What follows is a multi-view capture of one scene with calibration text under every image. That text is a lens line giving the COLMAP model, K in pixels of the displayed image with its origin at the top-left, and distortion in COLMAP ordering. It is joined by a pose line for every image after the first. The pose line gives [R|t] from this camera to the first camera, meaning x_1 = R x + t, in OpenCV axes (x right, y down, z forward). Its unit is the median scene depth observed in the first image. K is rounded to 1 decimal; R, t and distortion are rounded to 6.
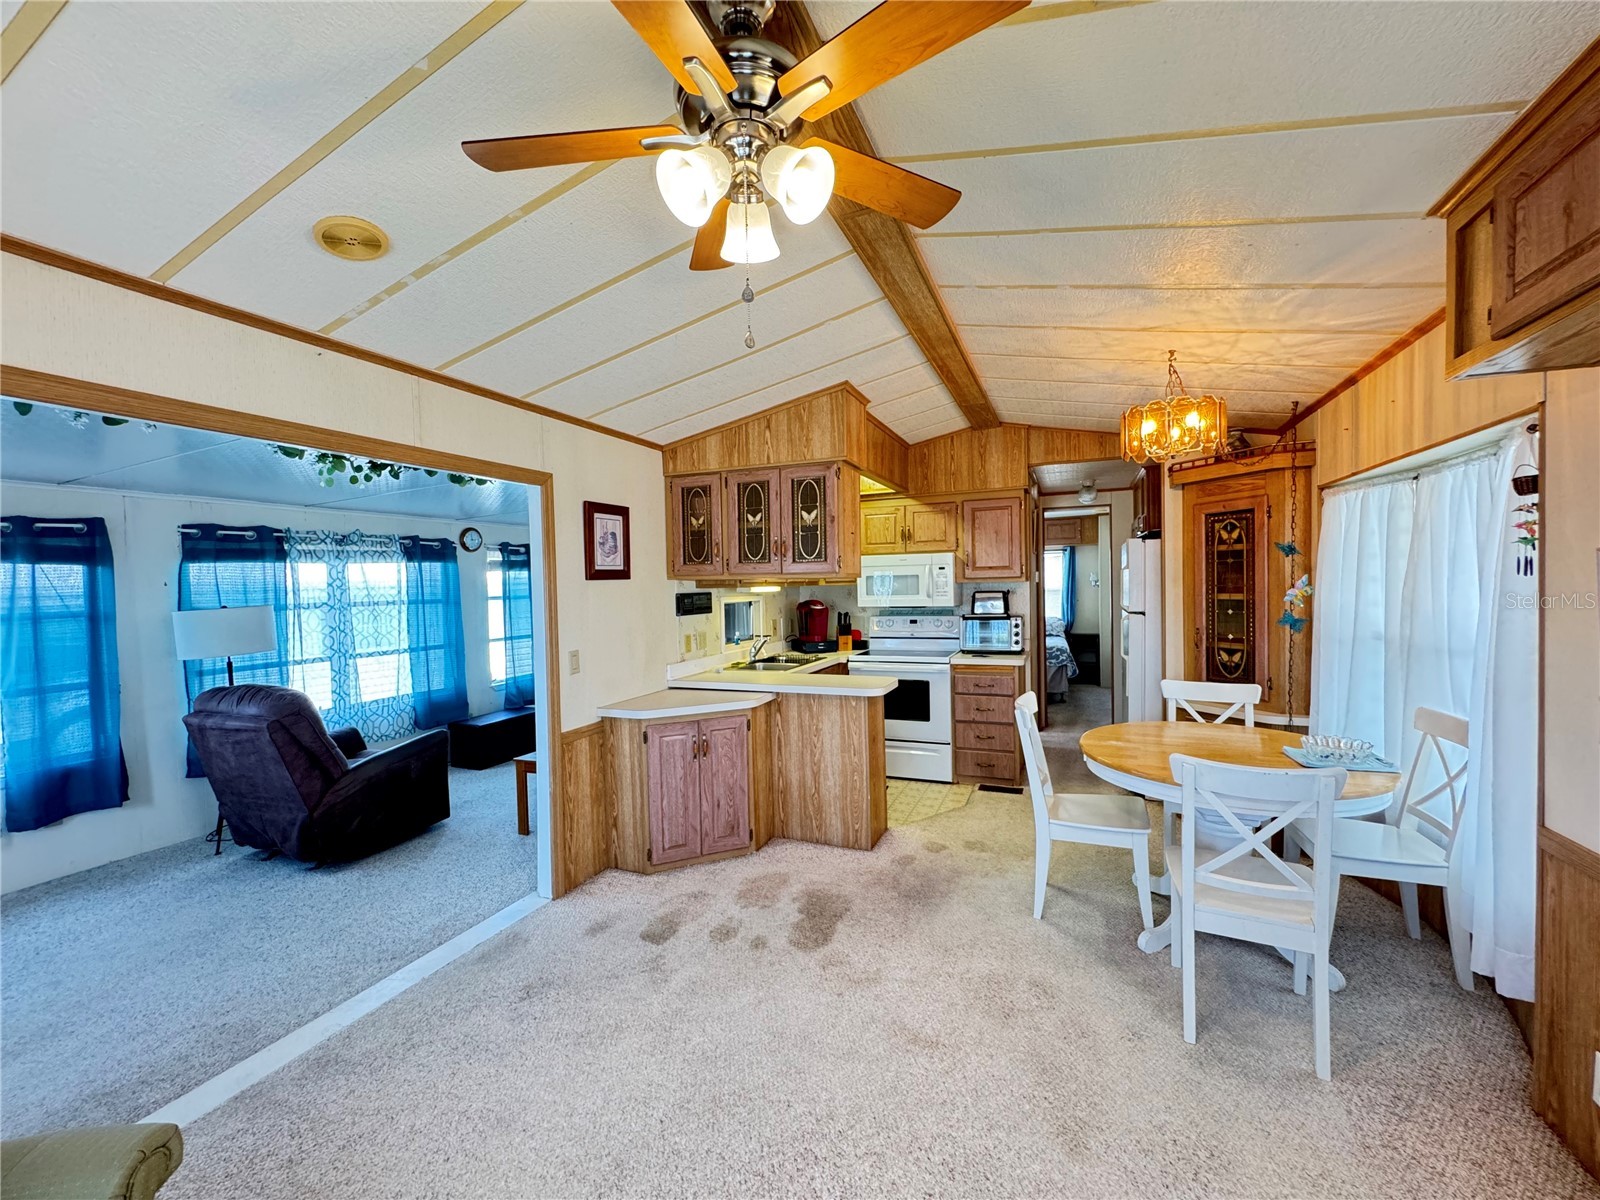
lens RADIAL K [[642.9, 0, 797.9], [0, 642.9, 598.0], [0, 0, 1]] dist [-0.005001, 0.000996]
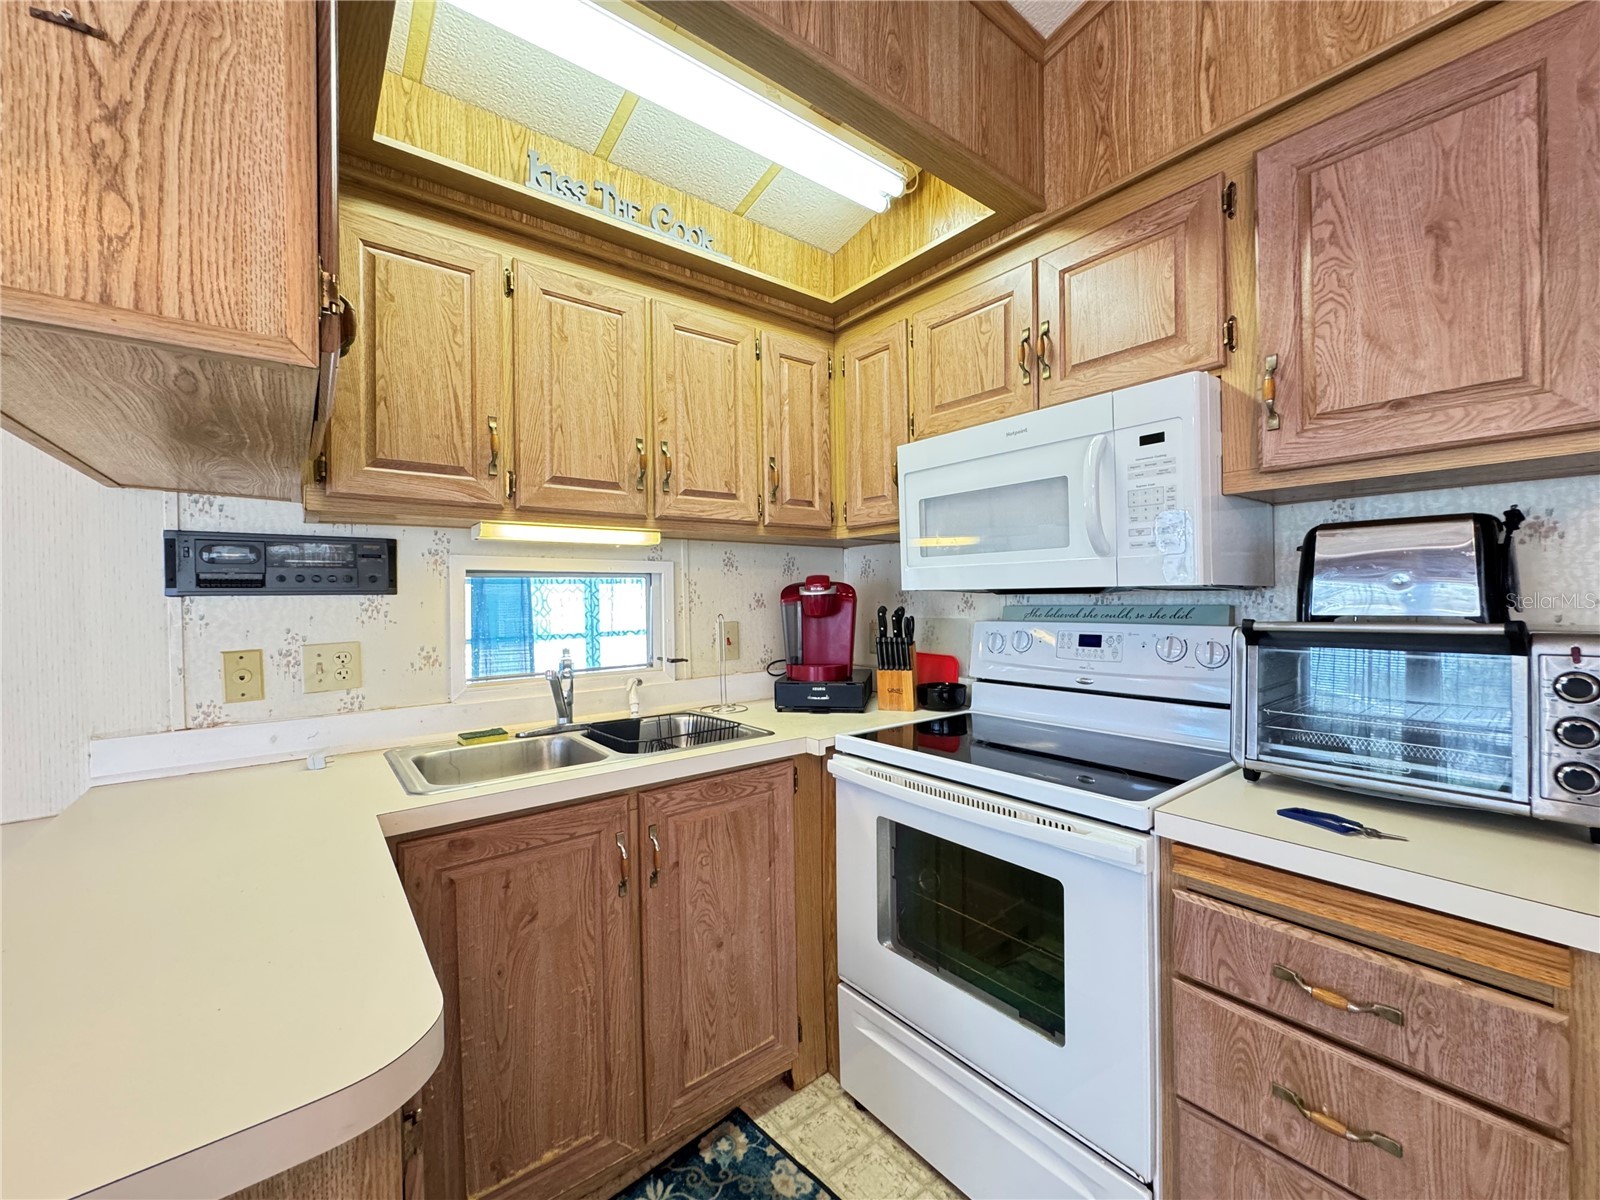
lens RADIAL K [[642.9, 0, 801.7], [0, 642.9, 597.5], [0, 0, 1]] dist [-0.005001, 0.000996]
pose [[0.876455, 0.011586, -0.481345, 0.300964], [-0.016107, 0.999856, -0.005262, 0.028253], [0.481215, 0.012365, 0.876515, 0.946070]]
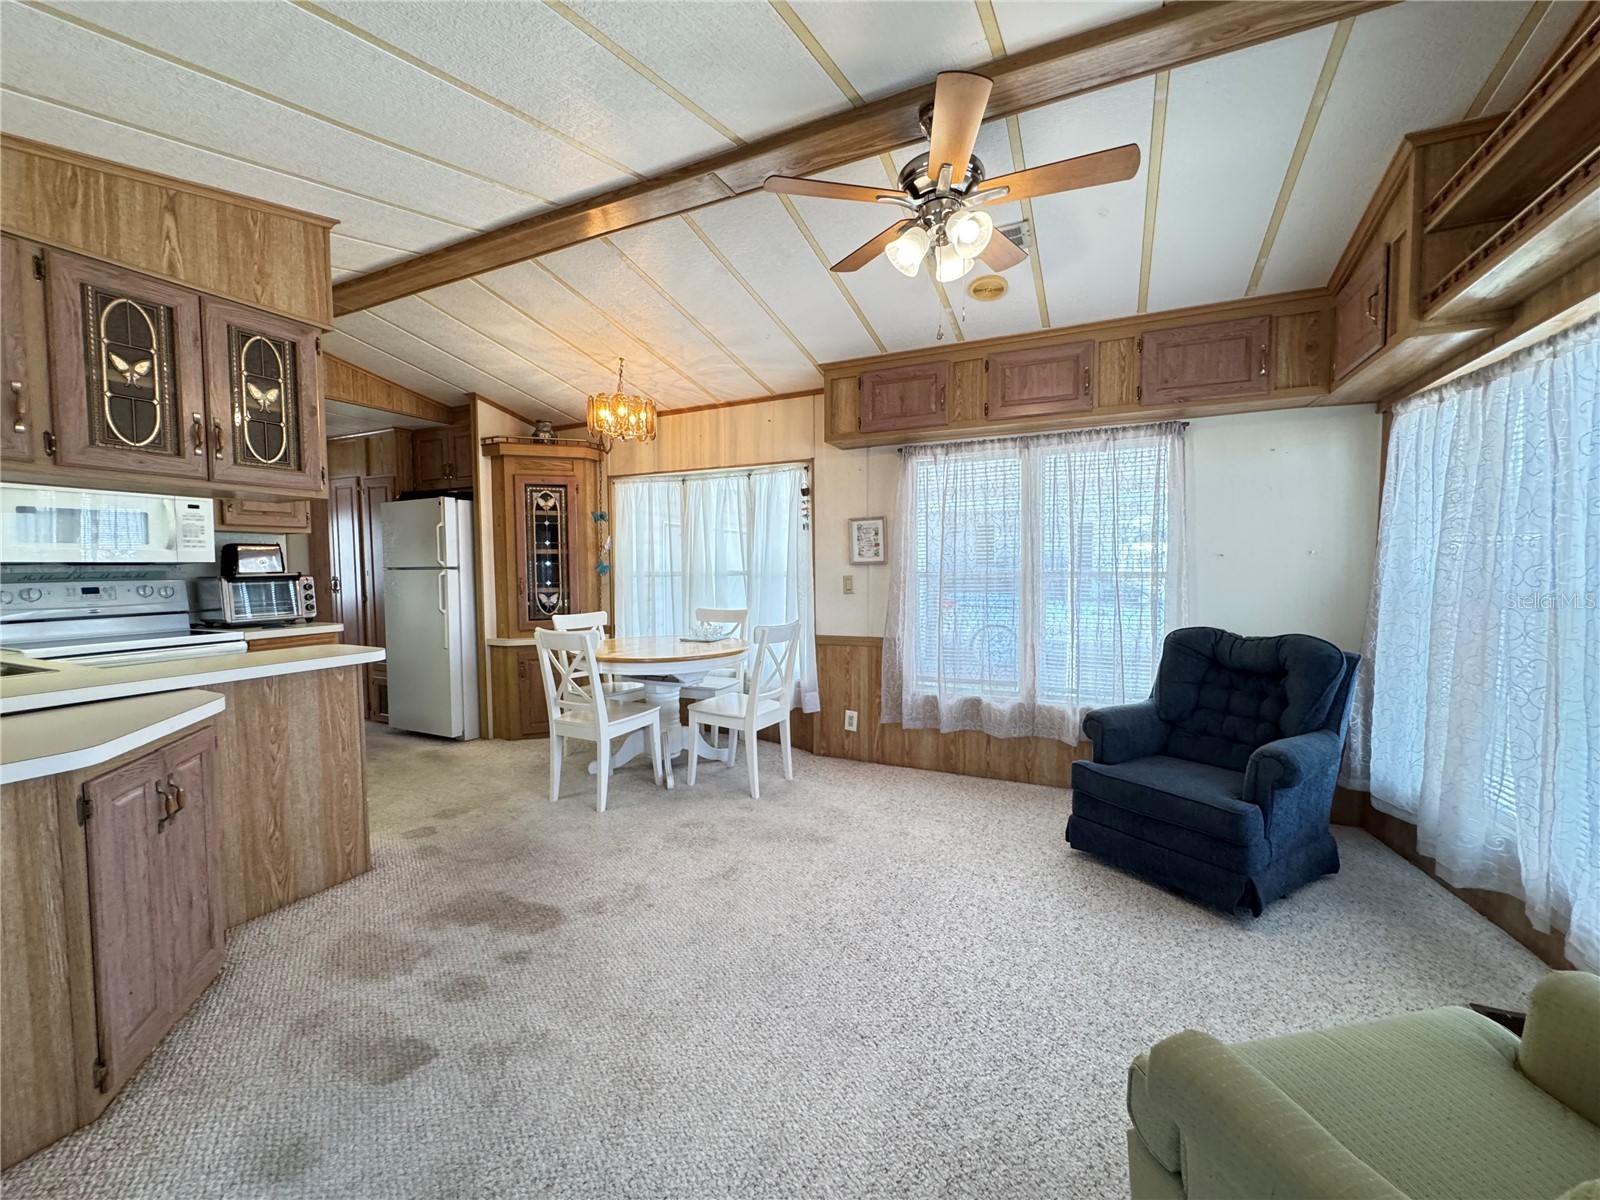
lens RADIAL K [[642.9, 0, 803.0], [0, 642.9, 598.9], [0, 0, 1]] dist [-0.005001, 0.000996]
pose [[0.040942, -0.032807, 0.998623, -0.578881], [0.029710, 0.999059, 0.031603, 0.066299], [-0.998720, 0.028375, 0.041879, 0.437255]]
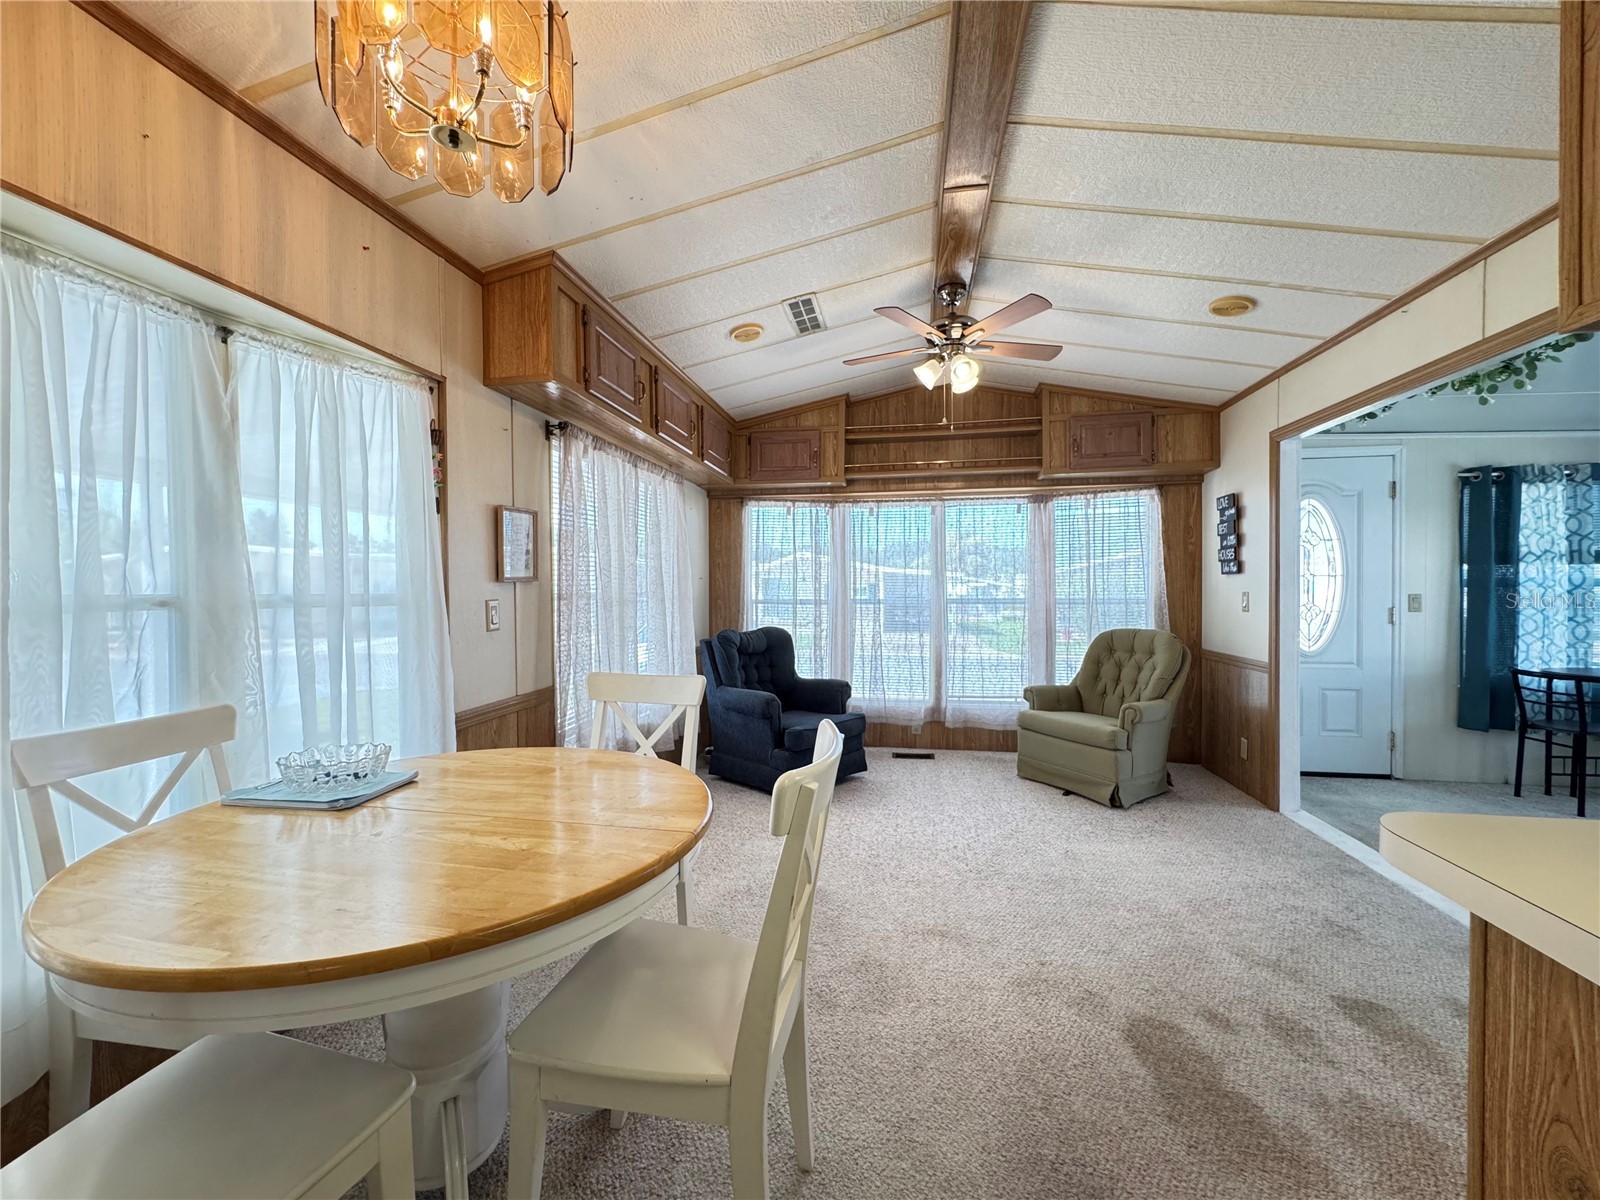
lens RADIAL K [[642.9, 0, 800.8], [0, 642.9, 600.5], [0, 0, 1]] dist [-0.005001, 0.000996]
pose [[-0.973964, 0.033854, -0.224162, 0.358615], [0.023635, 0.998562, 0.048115, 0.040022], [0.225469, 0.041564, -0.973363, 1.103476]]
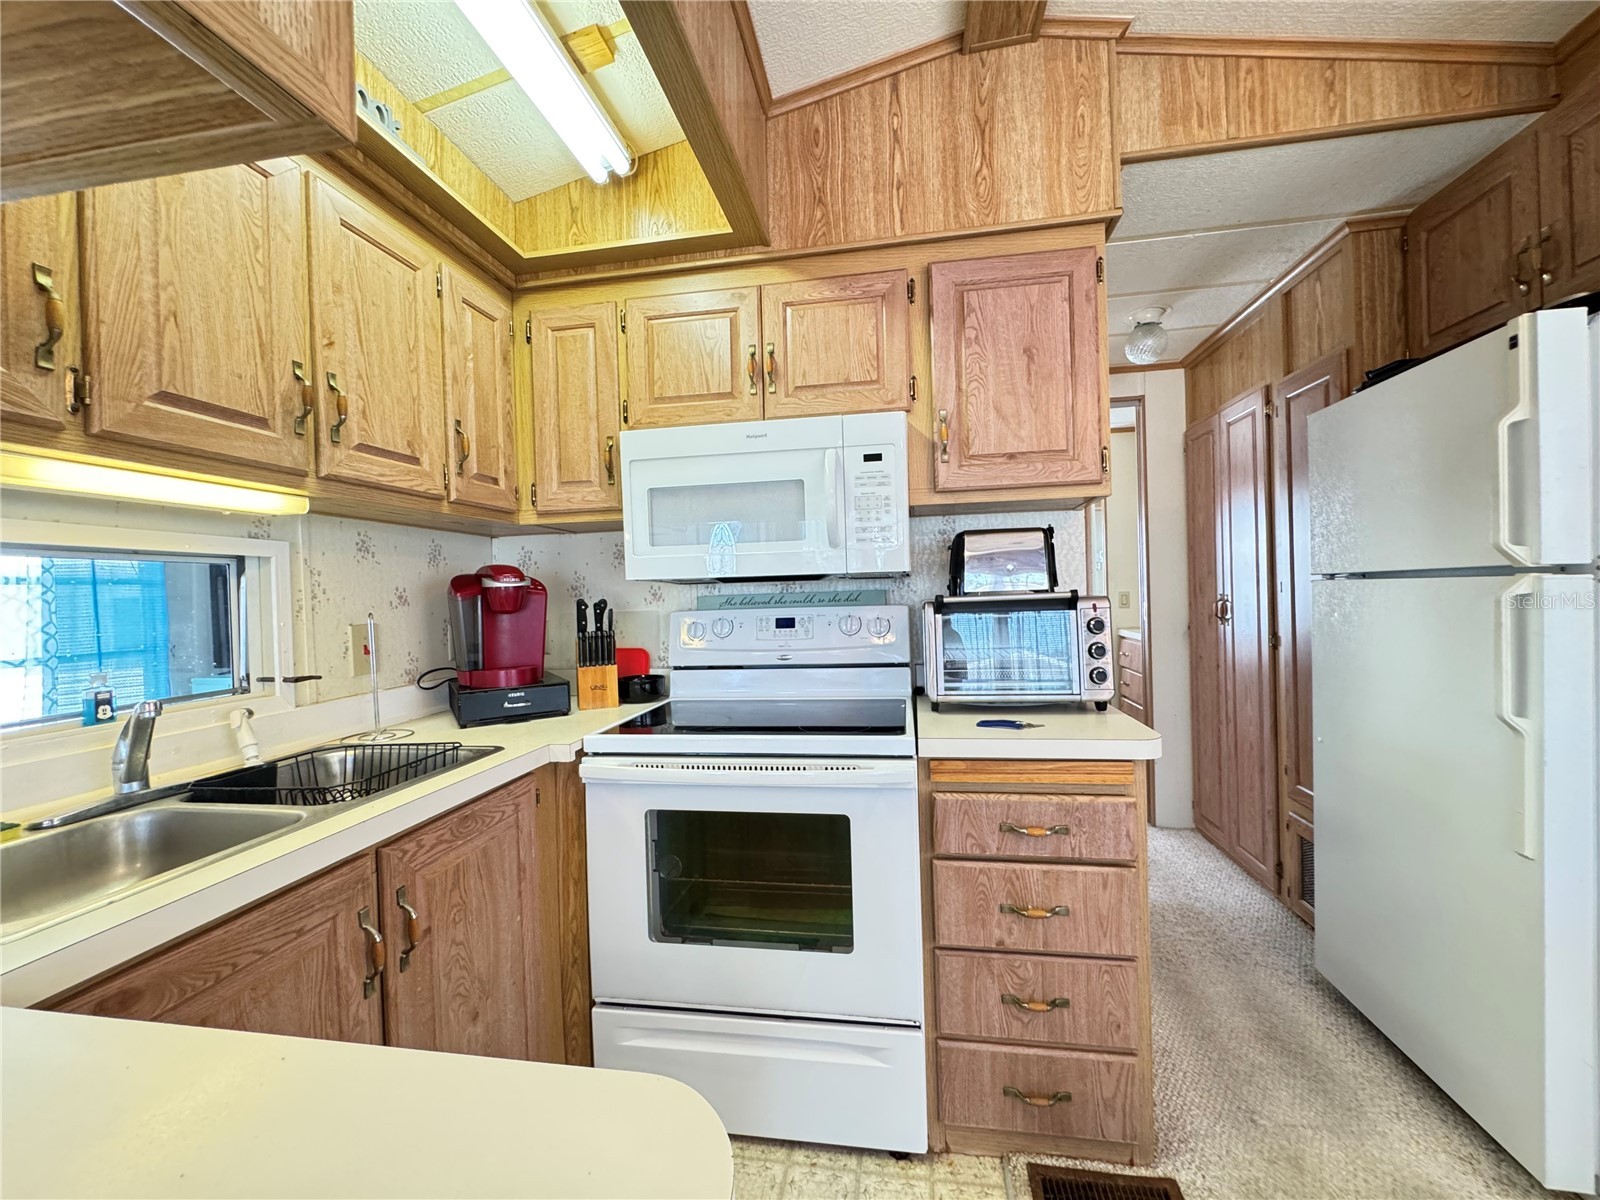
lens RADIAL K [[642.9, 0, 798.5], [0, 642.9, 598.1], [0, 0, 1]] dist [-0.005001, 0.000996]
pose [[0.972645, -0.008267, 0.232149, 0.145947], [0.012784, 0.999757, -0.017960, 0.042511], [-0.231944, 0.020437, 0.972514, 0.920464]]
